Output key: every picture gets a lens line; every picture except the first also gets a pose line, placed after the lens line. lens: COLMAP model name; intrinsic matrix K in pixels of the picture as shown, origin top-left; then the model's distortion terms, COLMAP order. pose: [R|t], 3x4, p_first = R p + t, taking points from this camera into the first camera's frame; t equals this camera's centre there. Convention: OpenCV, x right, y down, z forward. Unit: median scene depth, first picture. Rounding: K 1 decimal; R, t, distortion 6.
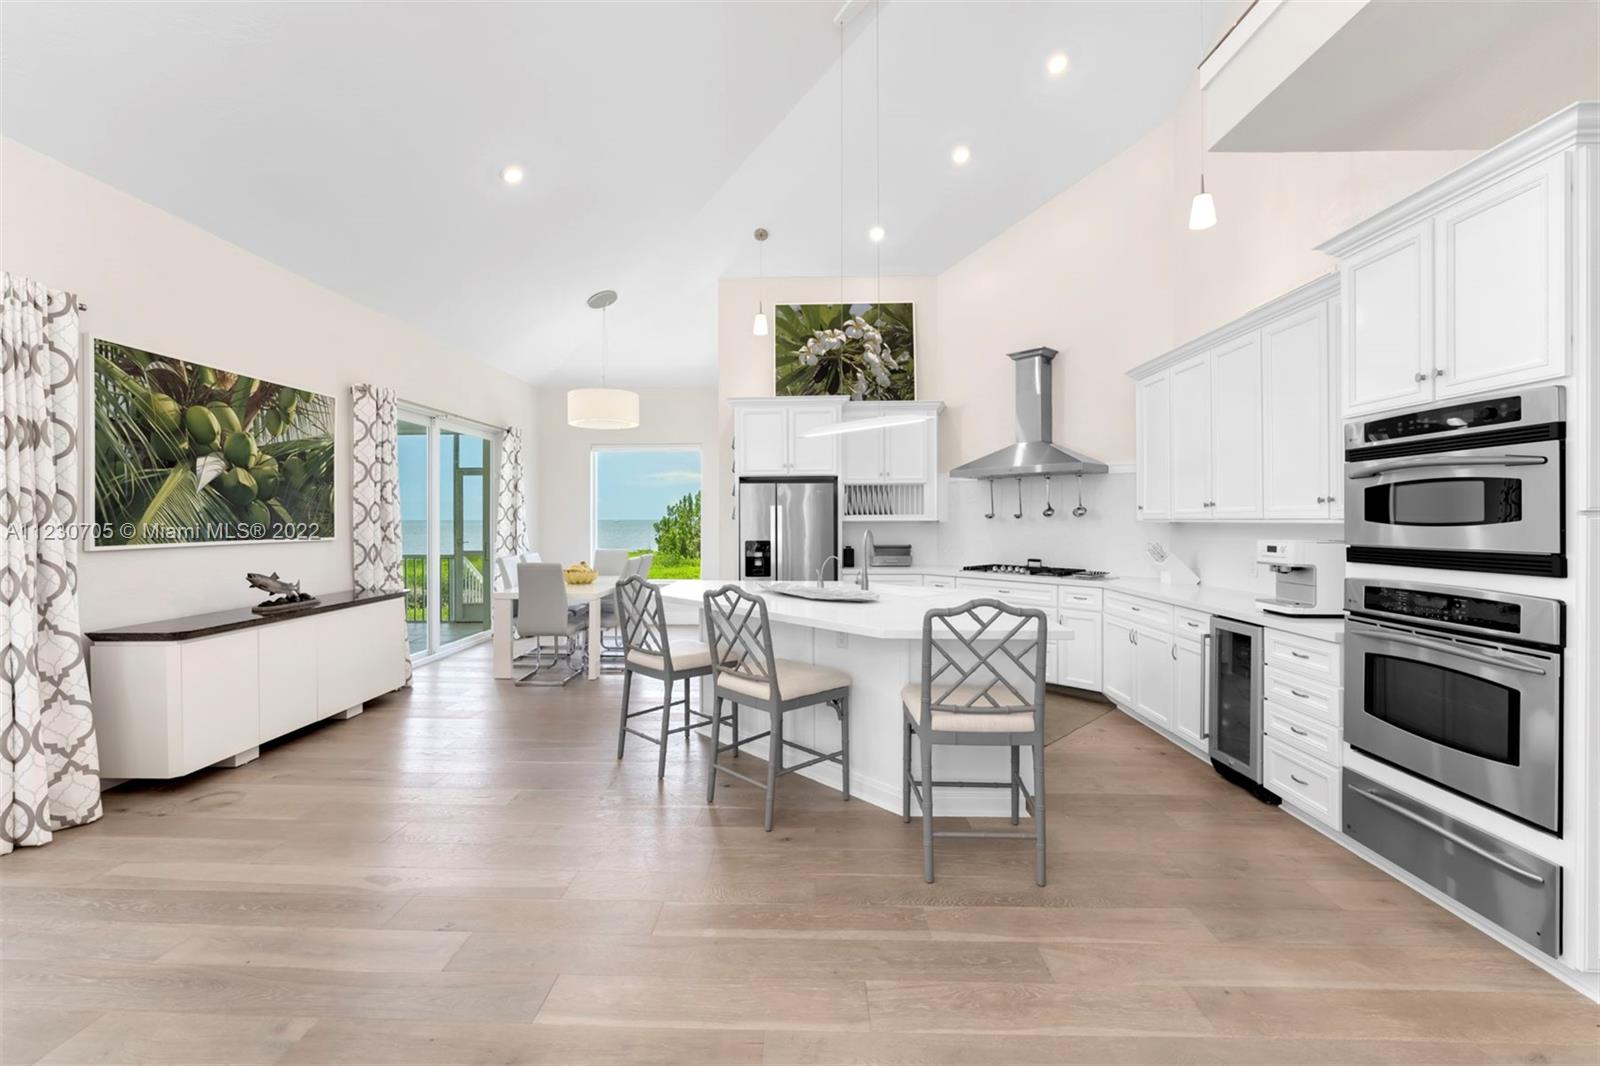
lens RADIAL K [[652.0, 0, 787.9], [0, 652.0, 523.7], [0, 0, 1]] dist [-0.002505, -0.000066]
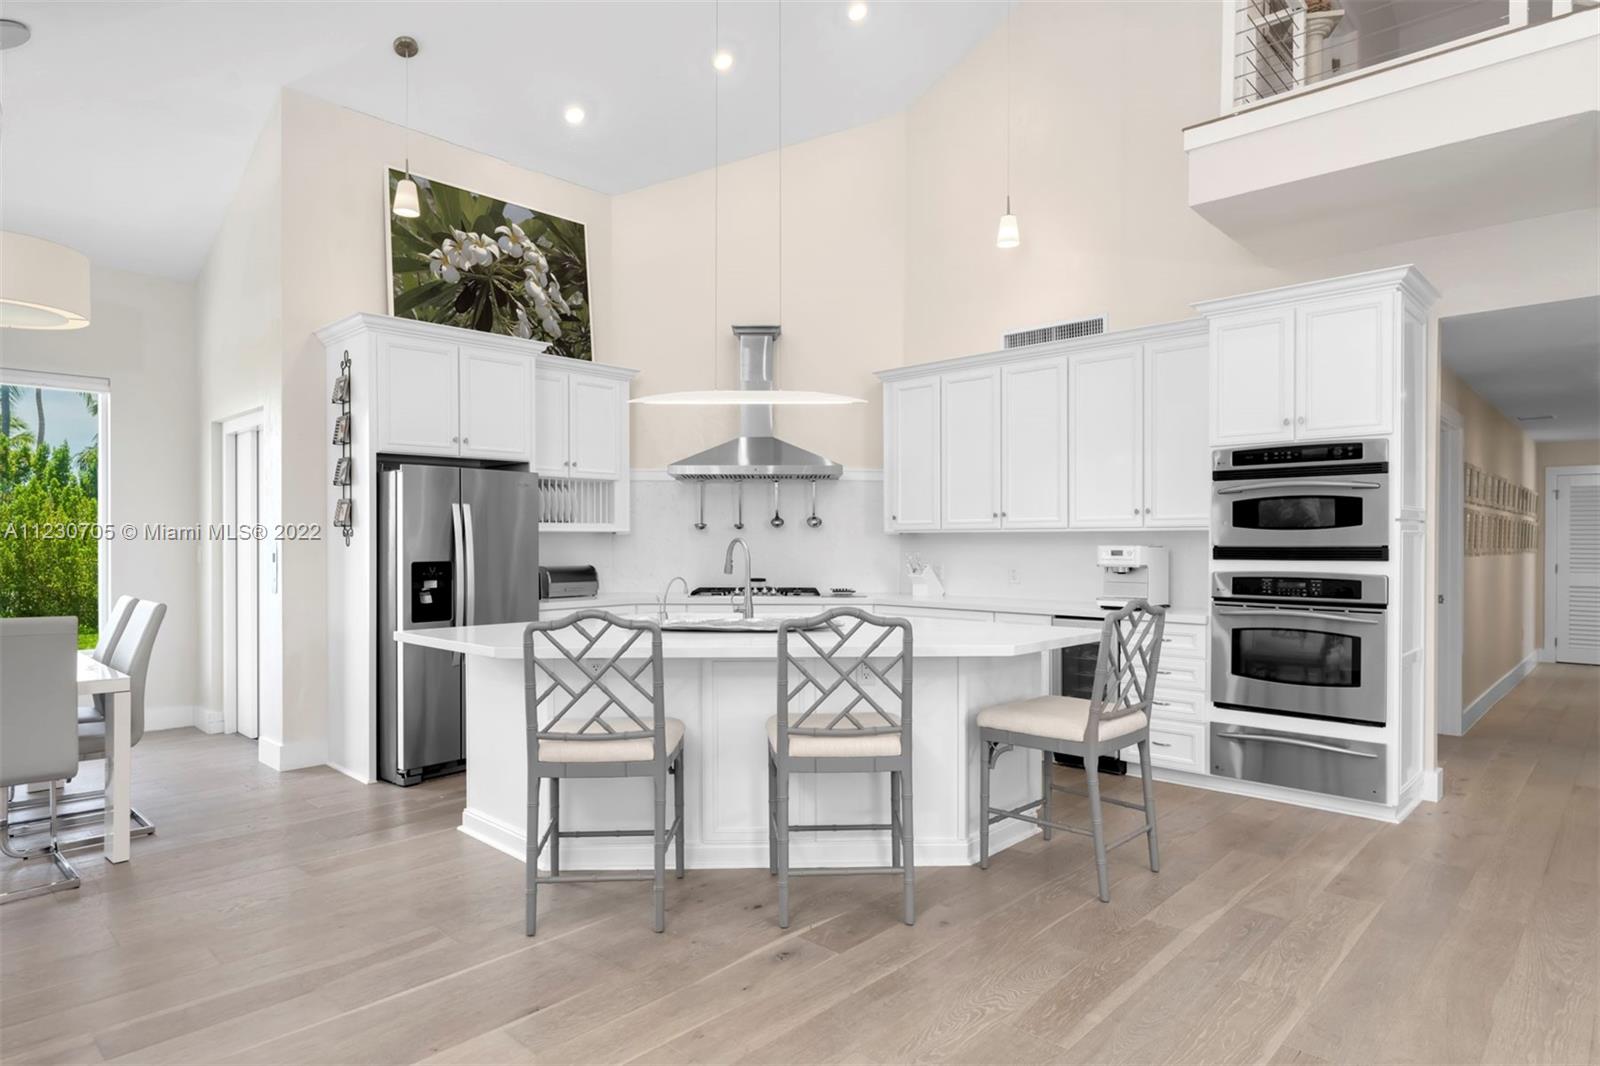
lens RADIAL K [[913.8, 0, 791.1], [0, 913.8, 549.3], [0, 0, 1]] dist [0.002700, 0.000261]
pose [[0.663106, -0.005505, 0.748506, -0.521618], [0.004451, 0.999984, 0.003412, 0.014873], [-0.748513, 0.001069, 0.663120, 0.222682]]
